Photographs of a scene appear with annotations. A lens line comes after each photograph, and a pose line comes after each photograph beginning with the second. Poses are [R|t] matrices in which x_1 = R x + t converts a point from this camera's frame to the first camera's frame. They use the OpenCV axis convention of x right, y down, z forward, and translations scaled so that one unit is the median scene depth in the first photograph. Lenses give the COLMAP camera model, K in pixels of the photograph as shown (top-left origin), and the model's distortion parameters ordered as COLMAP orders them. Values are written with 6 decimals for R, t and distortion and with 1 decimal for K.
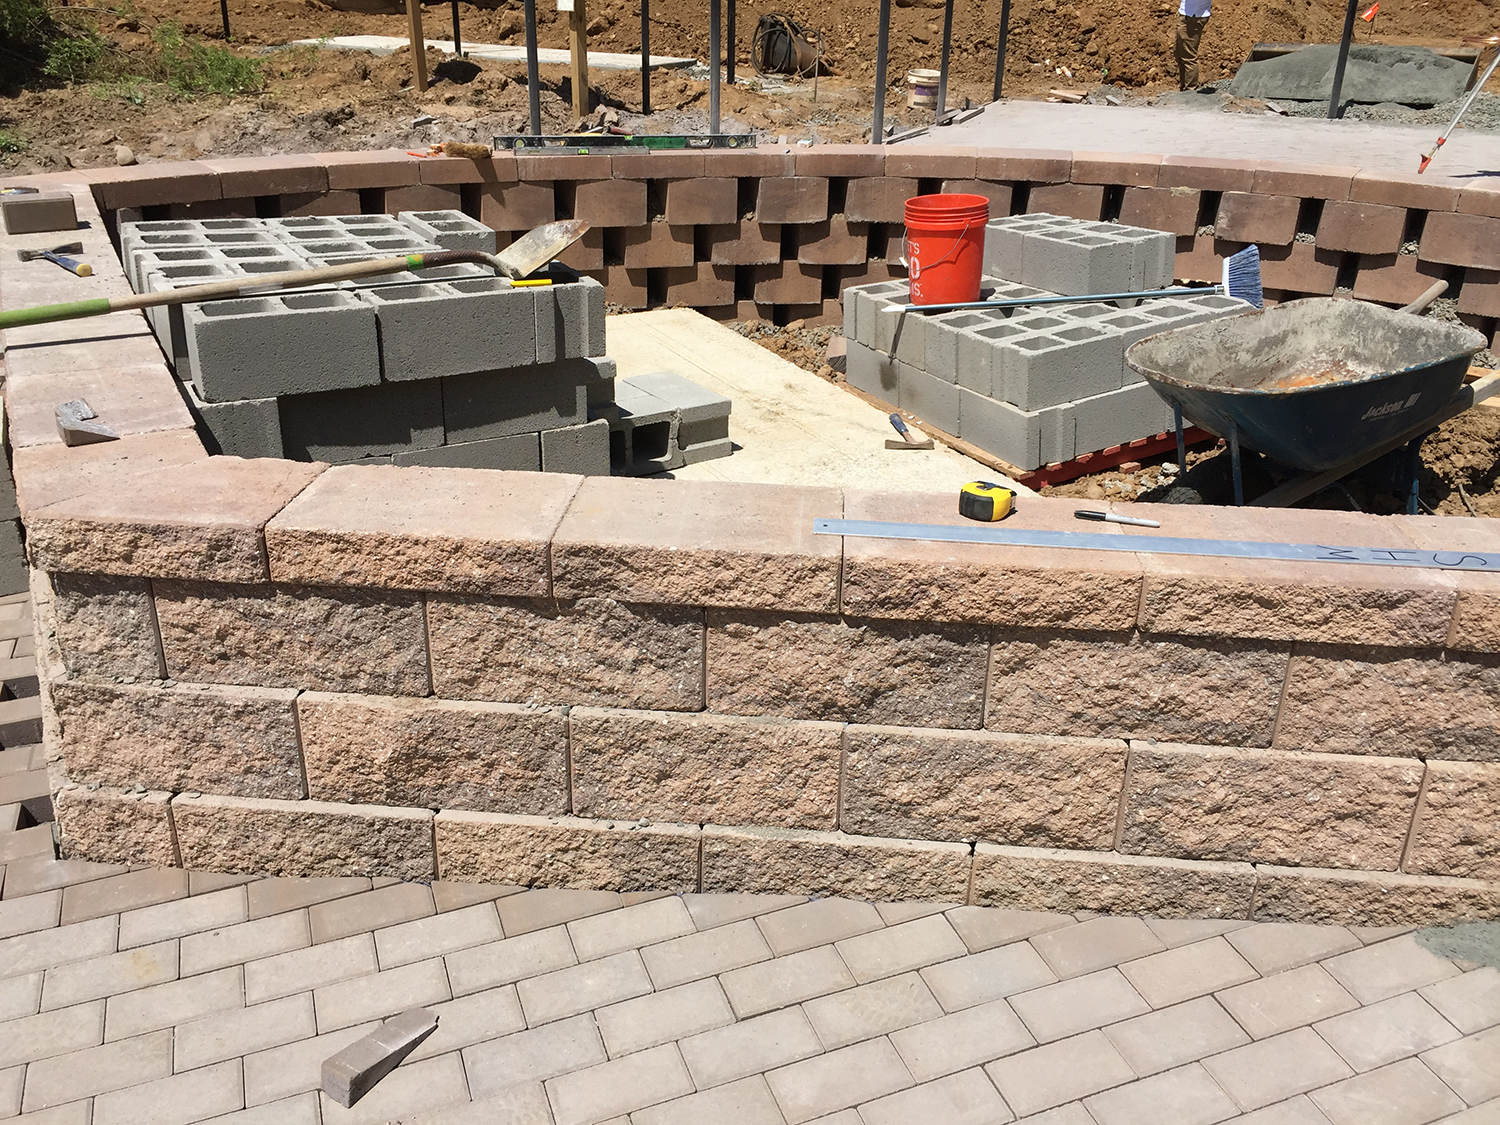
lens RADIAL K [[1292.2, 0, 743.5], [0, 1292.2, 559.2], [0, 0, 1]] dist [0.041100, -0.028738]
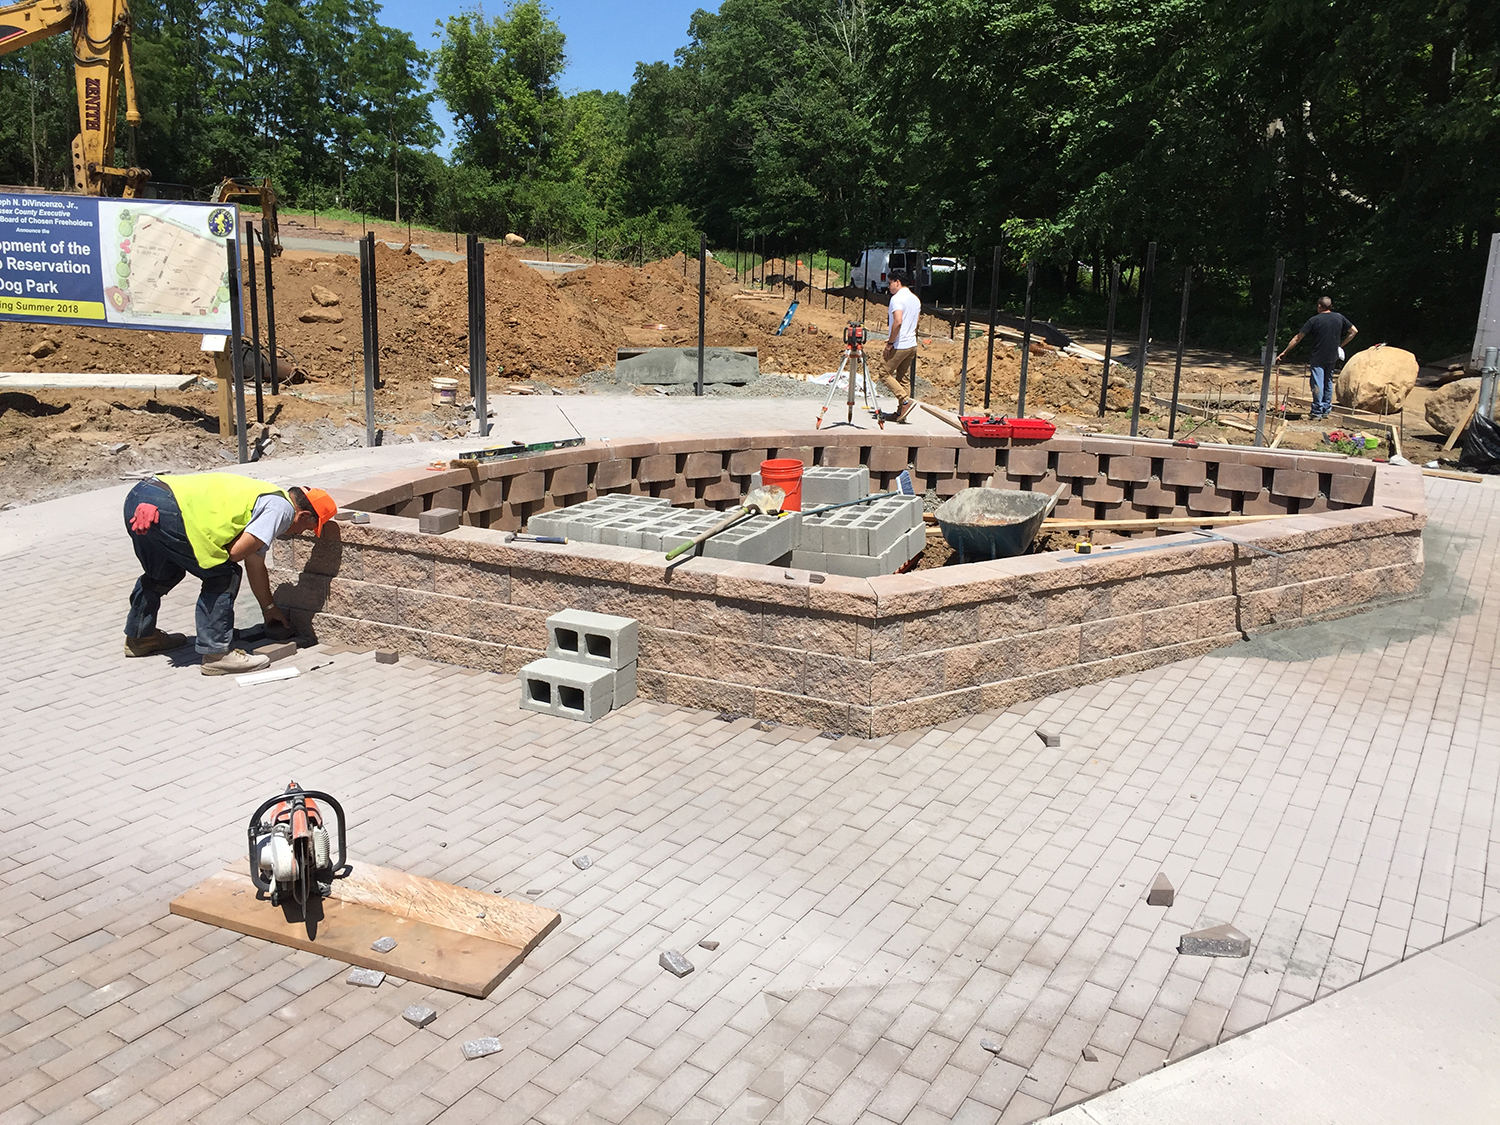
lens RADIAL K [[1292.2, 0, 751.5], [0, 1292.2, 561.9], [0, 0, 1]] dist [0.041100, -0.028738]
pose [[0.785989, -0.141027, 0.601941, -1.213486], [0.250582, 0.962745, -0.101641, 0.053755], [-0.565182, 0.230725, 0.792045, -0.523657]]
